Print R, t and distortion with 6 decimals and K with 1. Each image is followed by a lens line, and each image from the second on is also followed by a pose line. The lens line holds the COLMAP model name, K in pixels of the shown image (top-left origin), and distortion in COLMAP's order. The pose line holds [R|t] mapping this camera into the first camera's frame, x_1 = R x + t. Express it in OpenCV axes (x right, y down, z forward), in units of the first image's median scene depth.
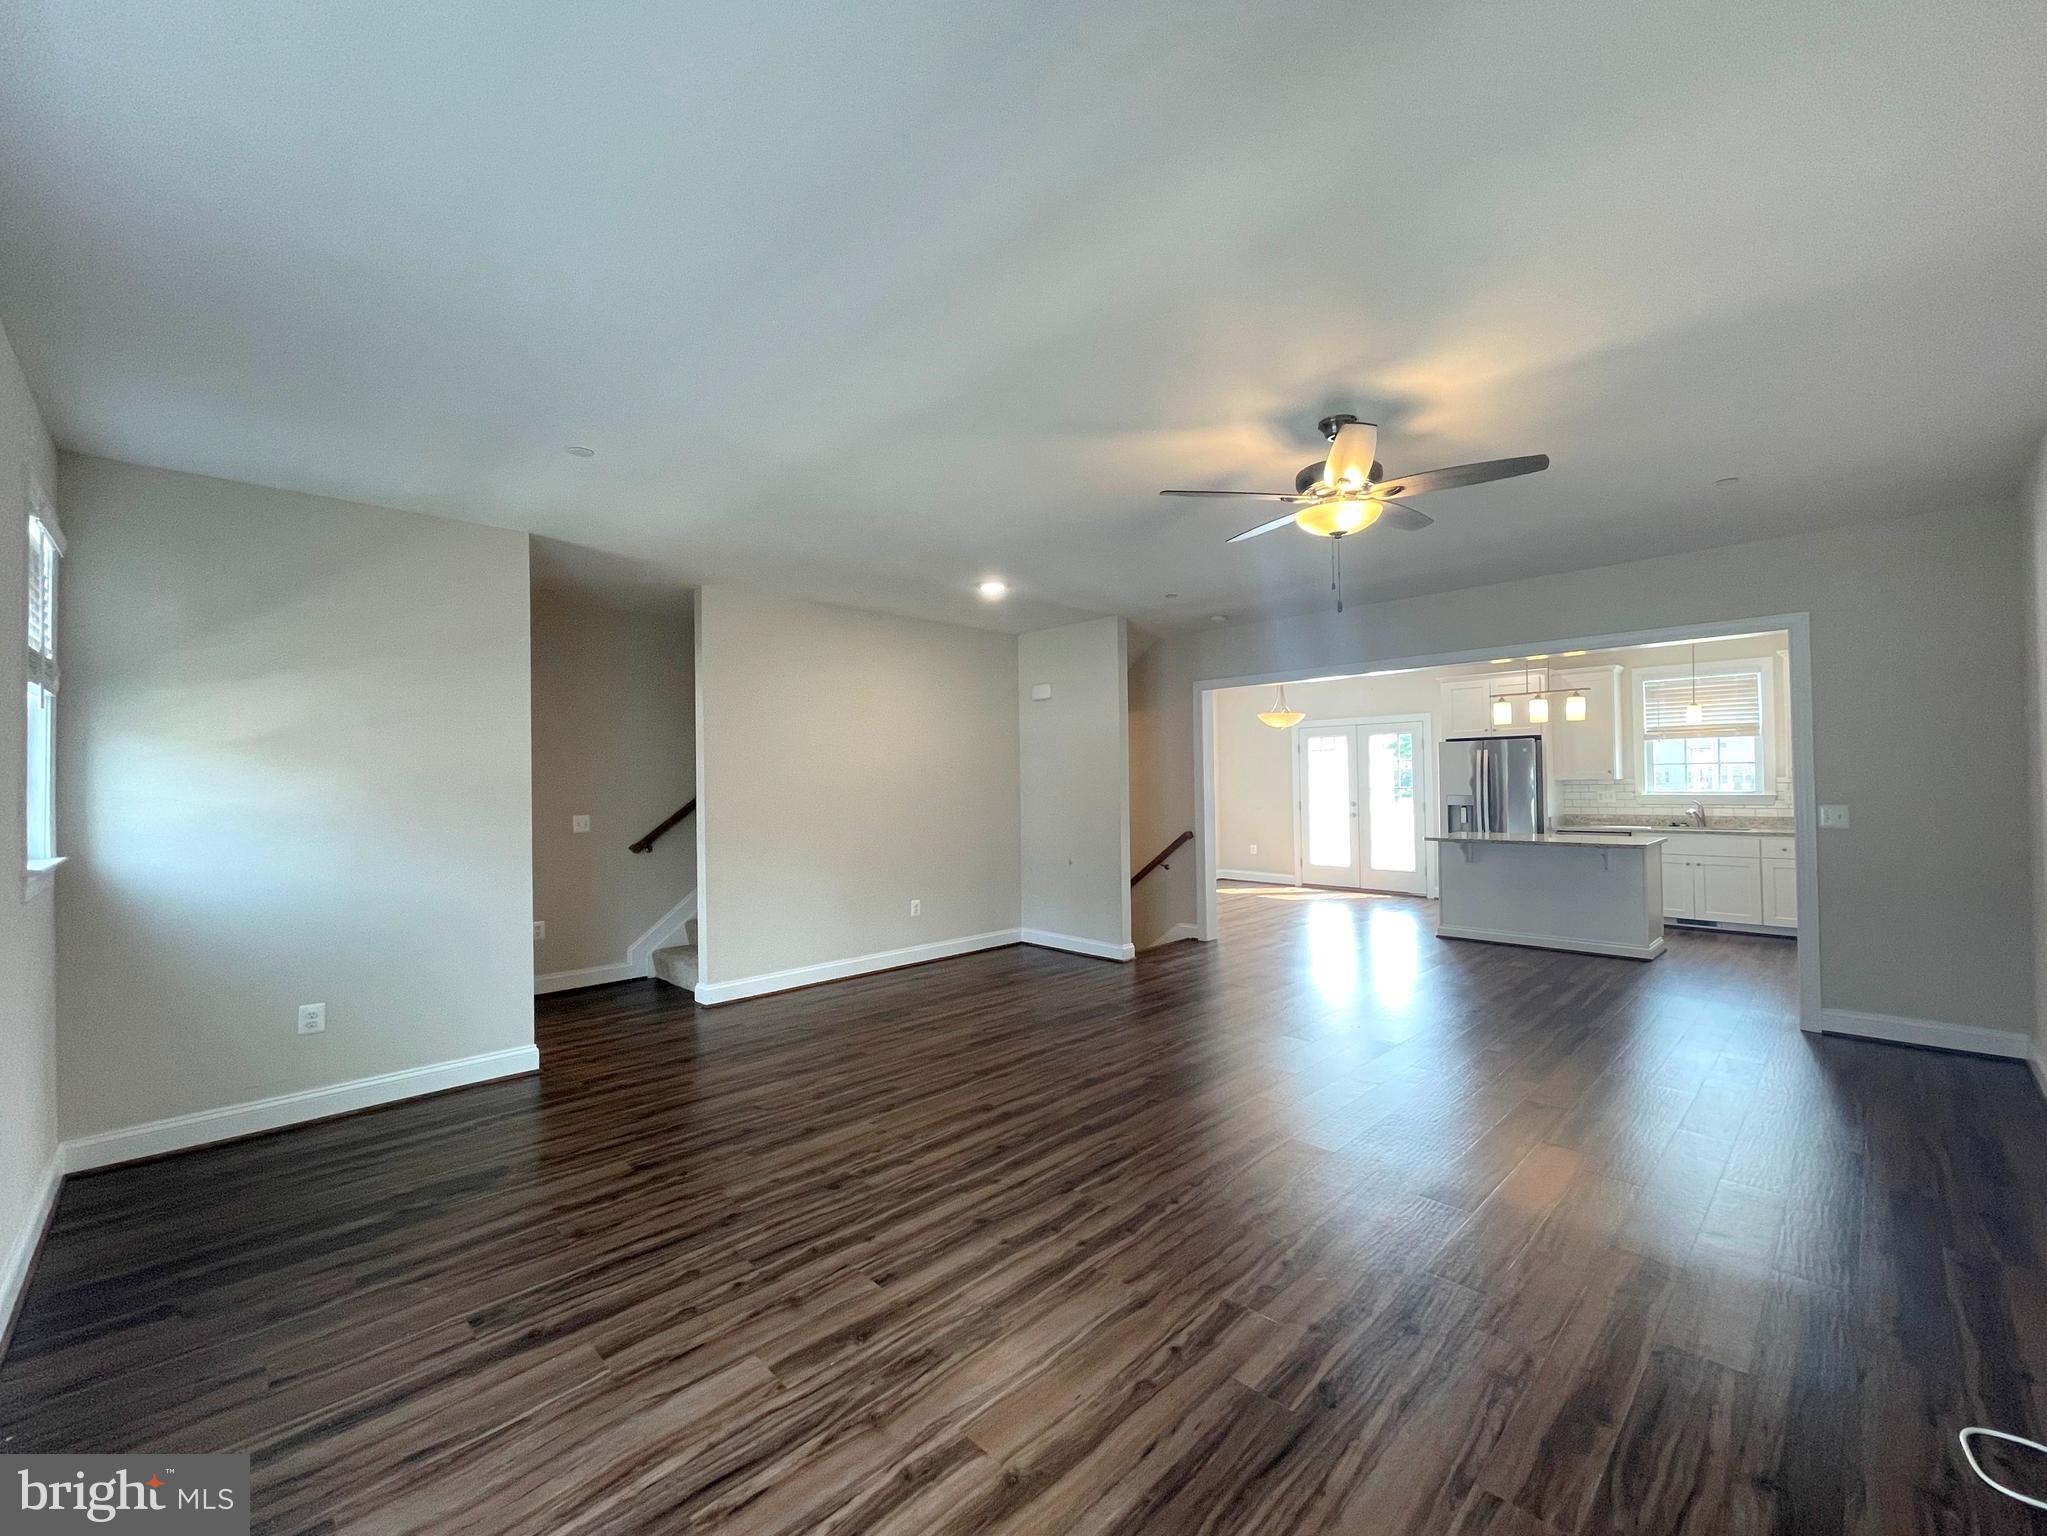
lens RADIAL K [[838.4, 0, 1024.9], [0, 838.4, 769.9], [0, 0, 1]] dist [-0.001358, -0.000286]
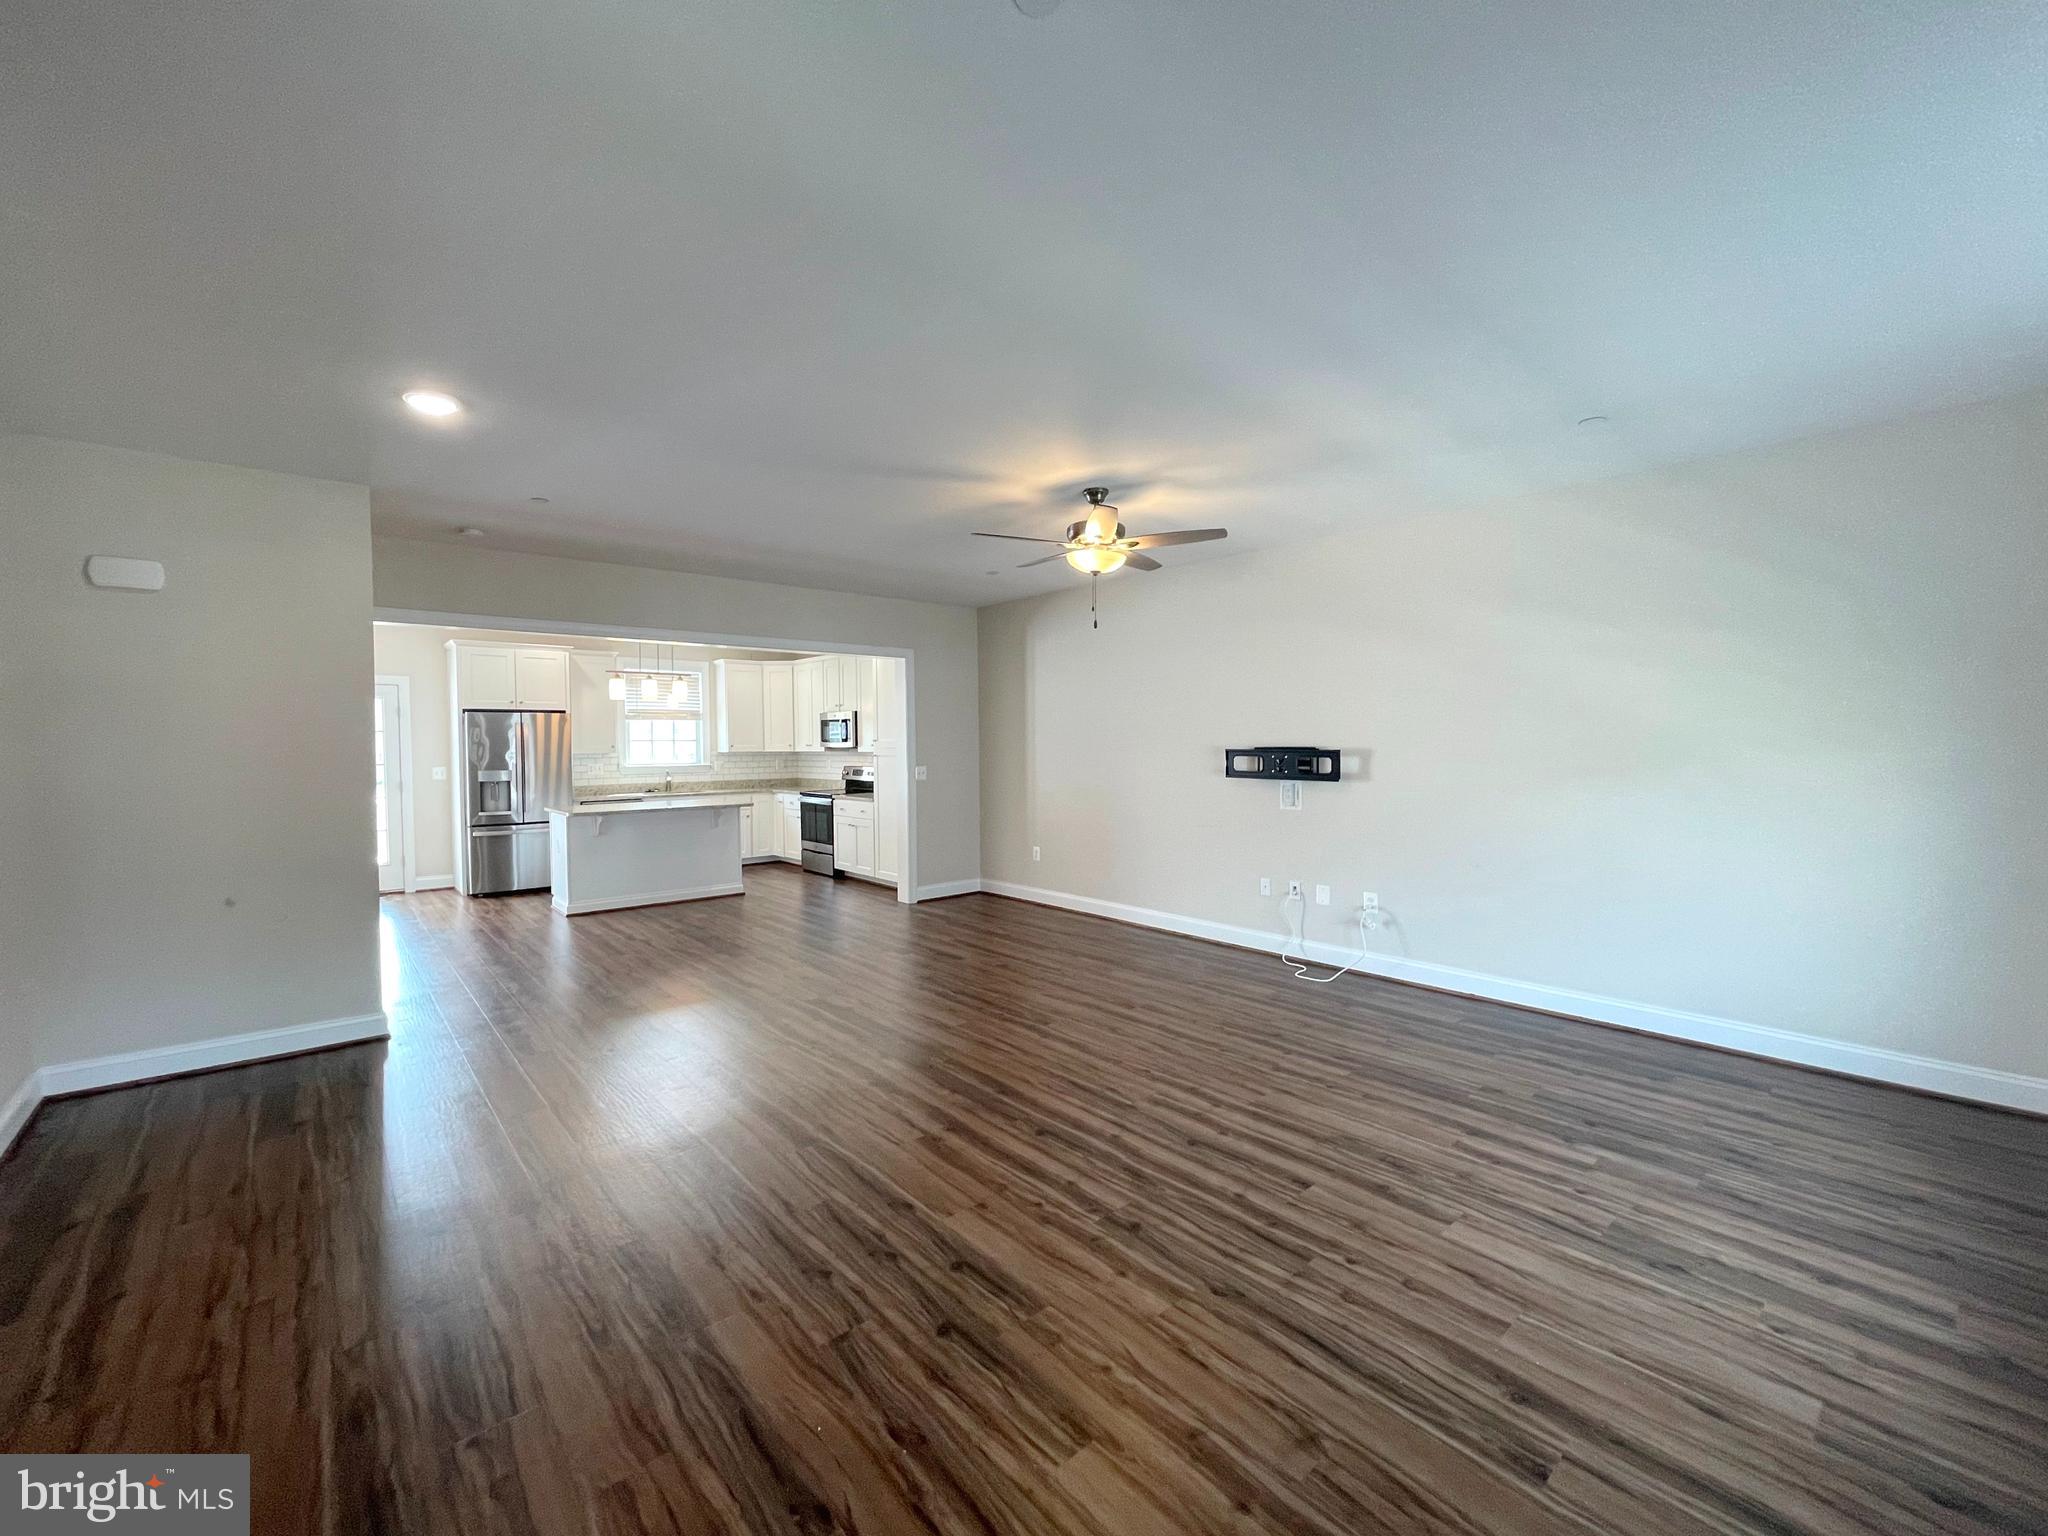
lens RADIAL K [[825.3, 0, 1018.0], [0, 825.3, 794.0], [0, 0, 1]] dist [-0.001101, -0.000290]
pose [[0.068680, -0.046622, 0.996549, -0.885600], [-0.007709, 0.998853, 0.047261, 0.022431], [-0.997609, -0.010928, 0.068242, 0.907574]]
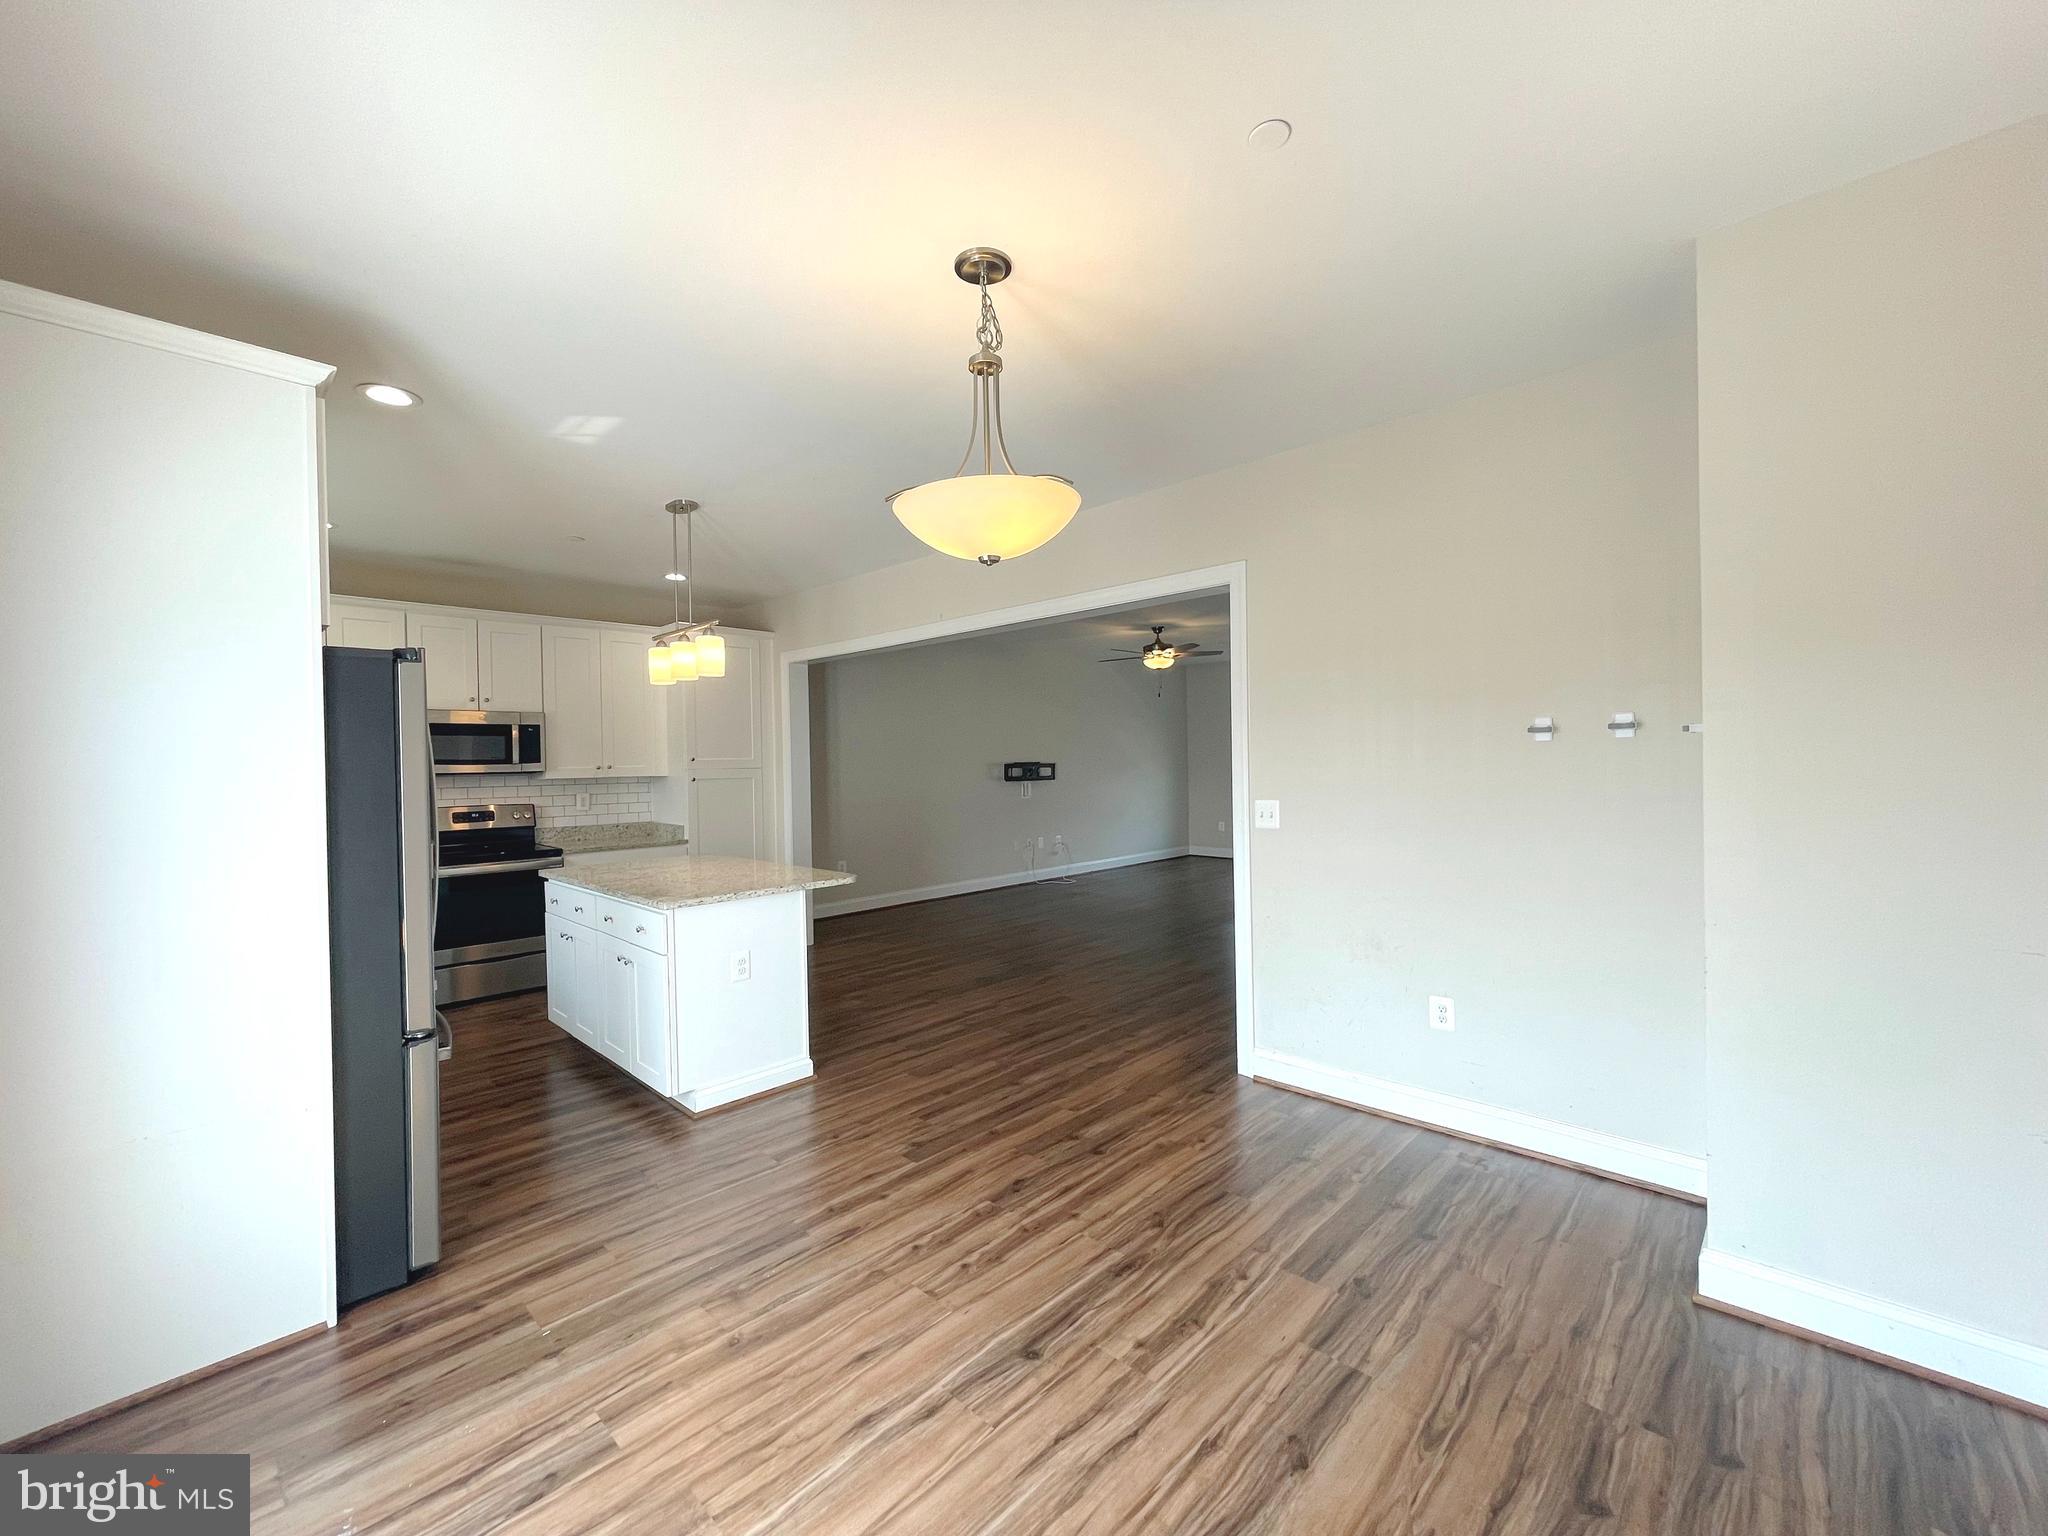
lens RADIAL K [[819.8, 0, 1020.1], [0, 819.8, 770.3], [0, 0, 1]] dist [-0.001664, -0.000303]
pose [[-0.999180, 0.032777, -0.023758, 0.804746], [0.032808, 0.999461, -0.000920, 0.031729], [0.023715, -0.001699, -0.999717, 3.239864]]
